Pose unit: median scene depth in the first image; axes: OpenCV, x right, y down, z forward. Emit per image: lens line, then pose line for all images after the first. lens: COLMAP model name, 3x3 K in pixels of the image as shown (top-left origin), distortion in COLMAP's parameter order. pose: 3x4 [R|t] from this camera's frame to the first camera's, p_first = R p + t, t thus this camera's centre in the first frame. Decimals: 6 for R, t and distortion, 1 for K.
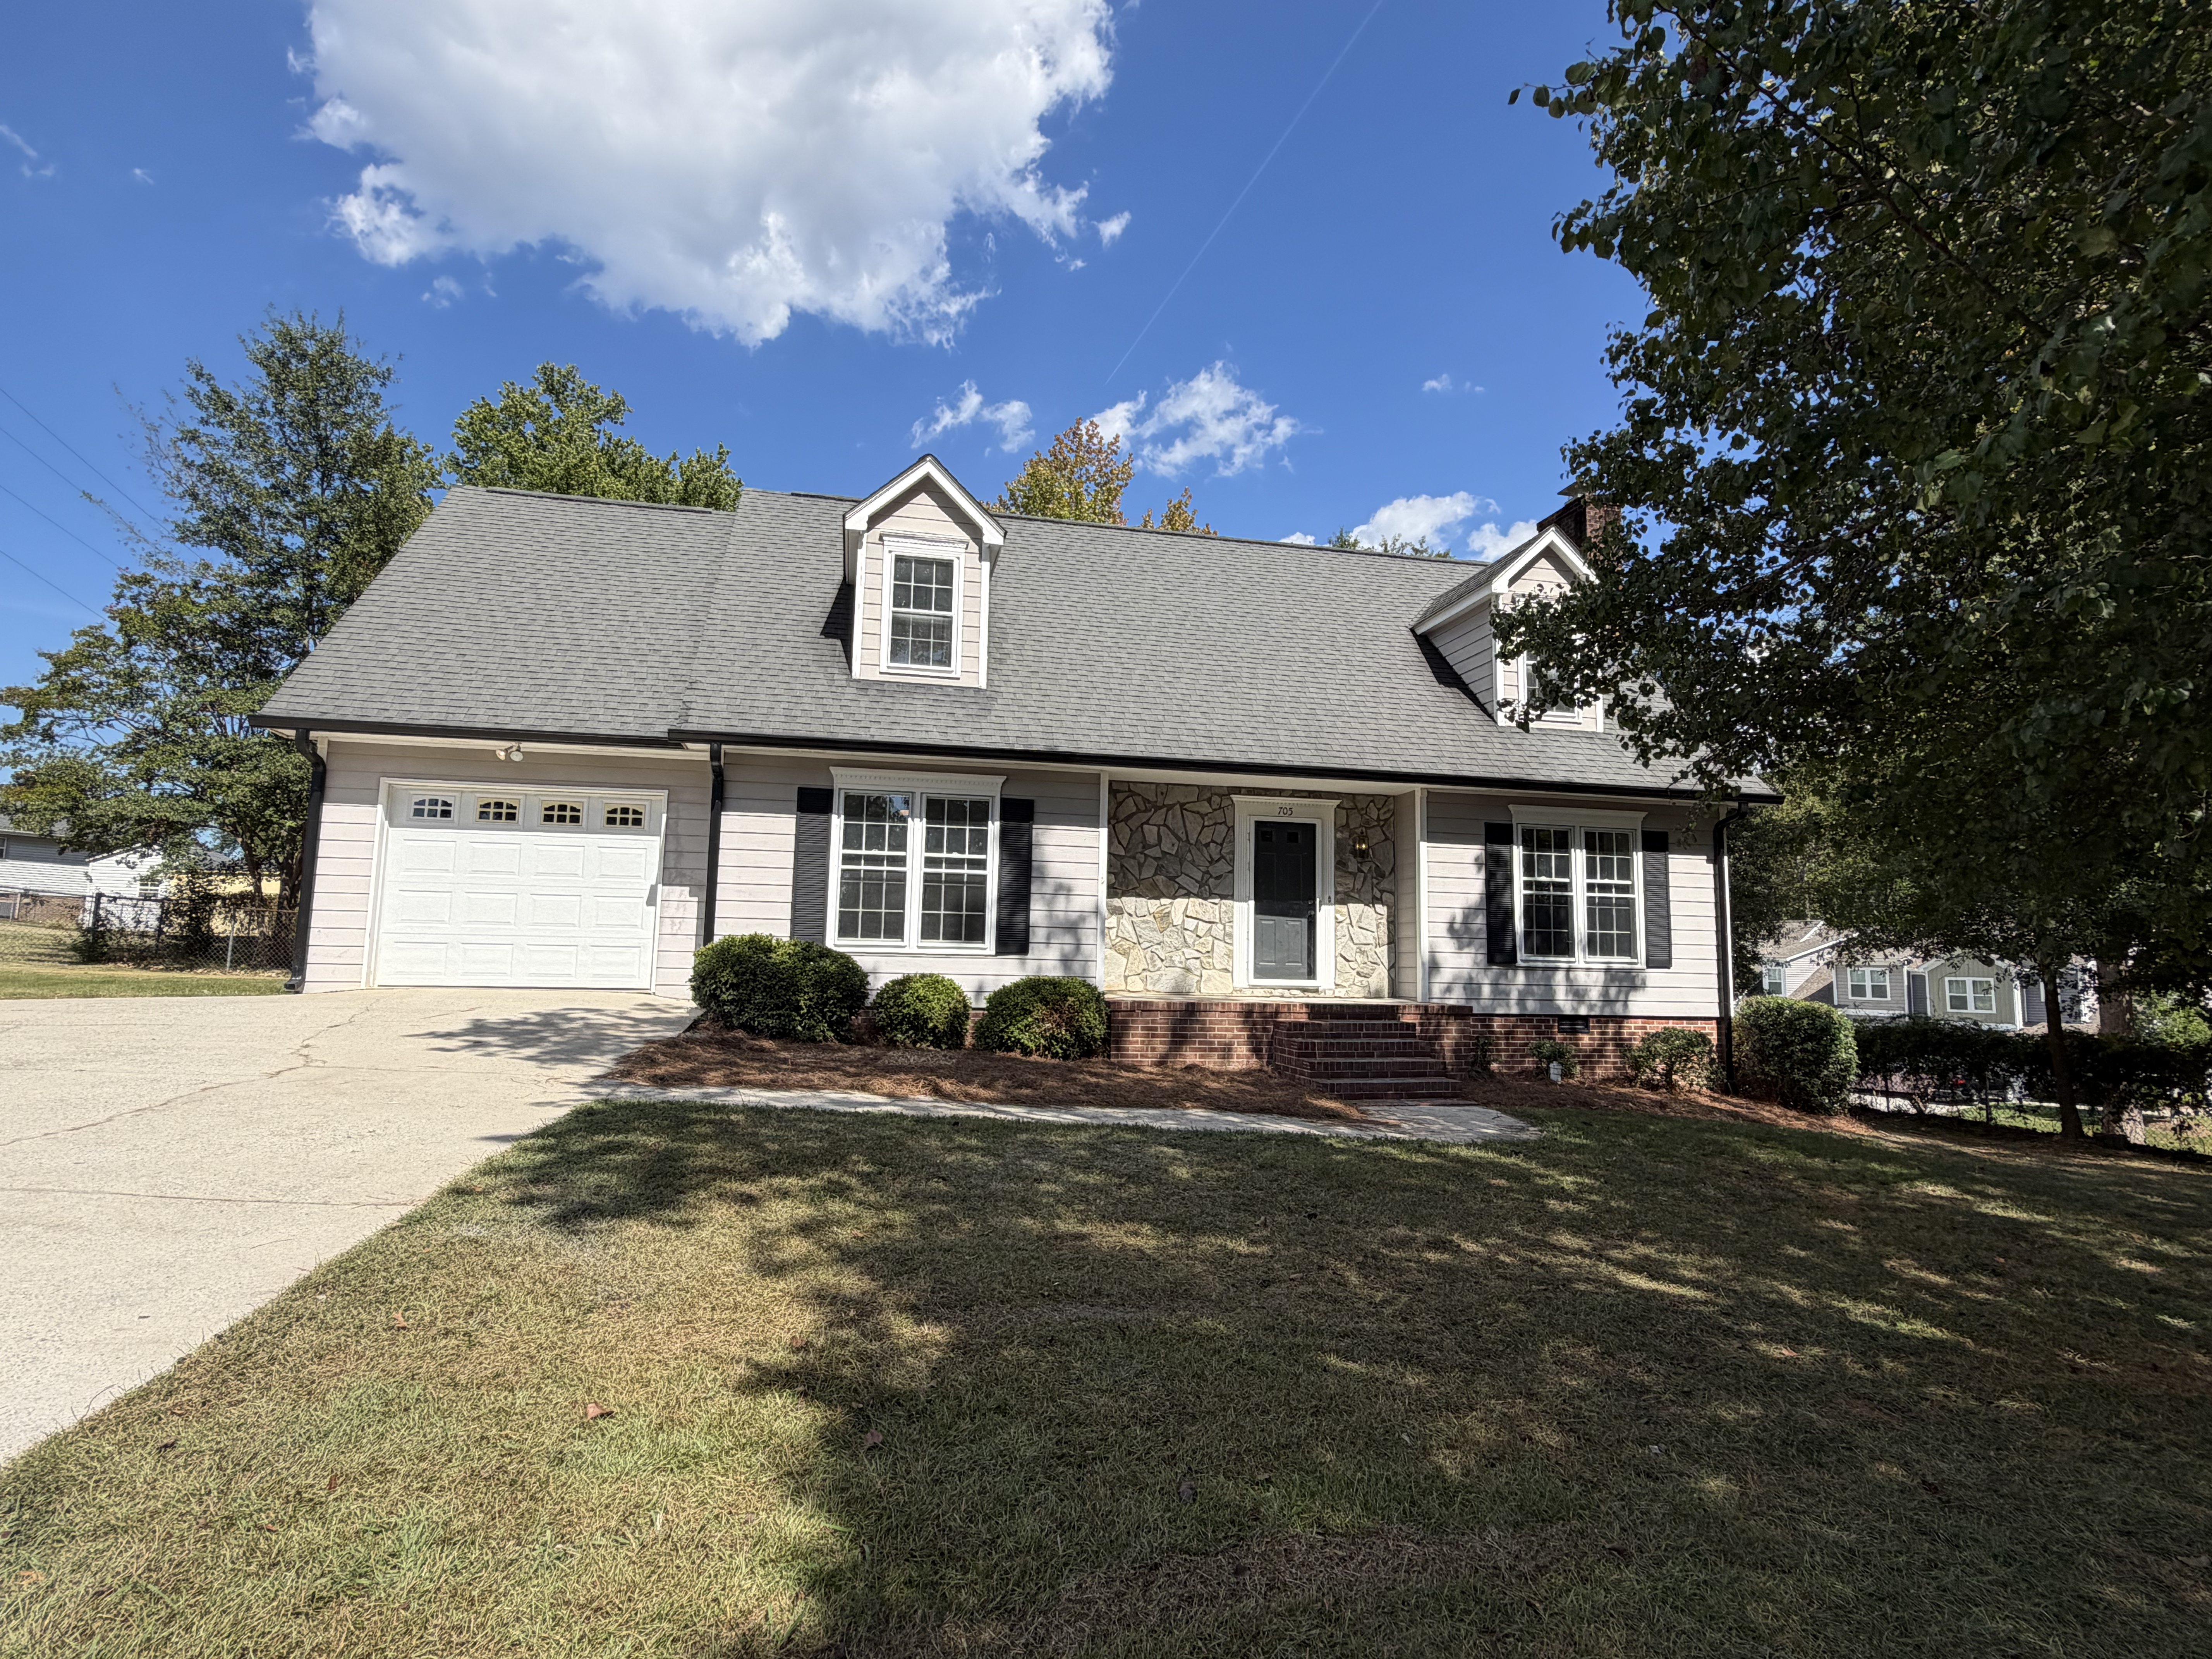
lens RADIAL K [[1144.8, 0, 1097.7], [0, 1144.8, 828.8], [0, 0, 1]] dist [0.004507, 0.000765]
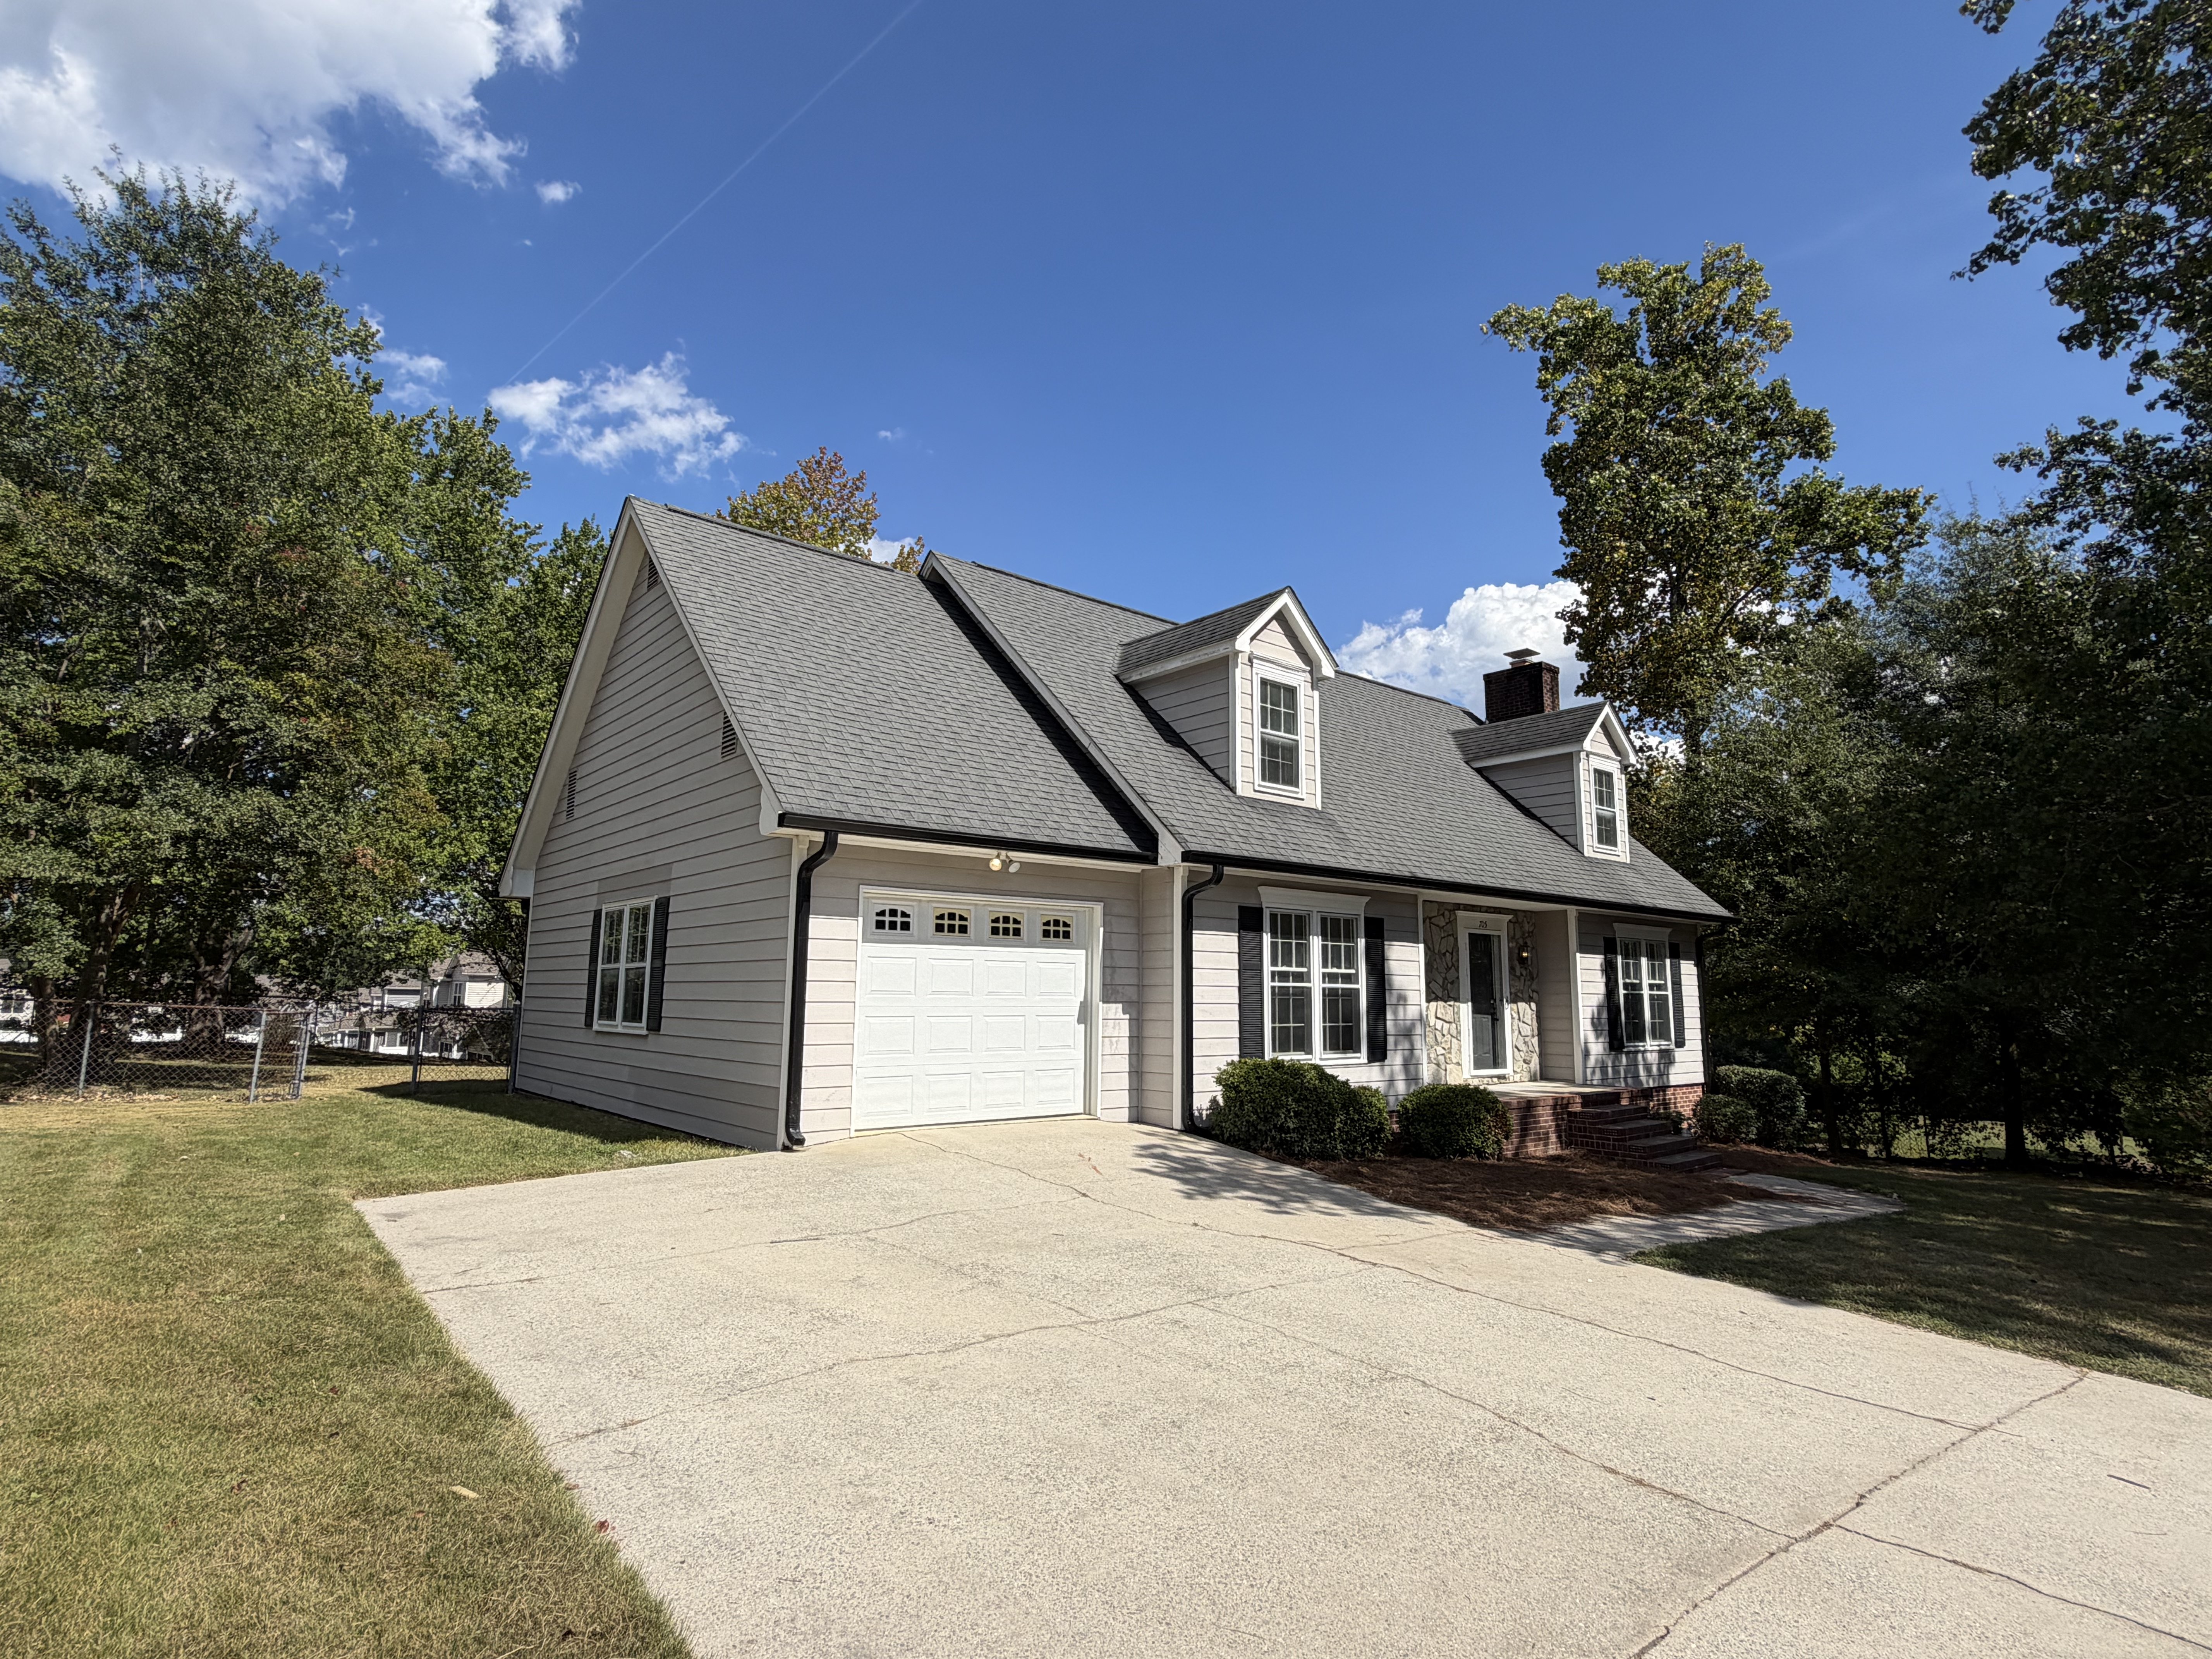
lens RADIAL K [[1144.8, 0, 1107.9], [0, 1144.8, 819.7], [0, 0, 1]] dist [0.004507, 0.000765]
pose [[0.886872, 0.058818, 0.458255, -0.766900], [-0.043664, 0.998094, -0.043604, -0.057680], [-0.459947, 0.018662, 0.887750, 0.137914]]
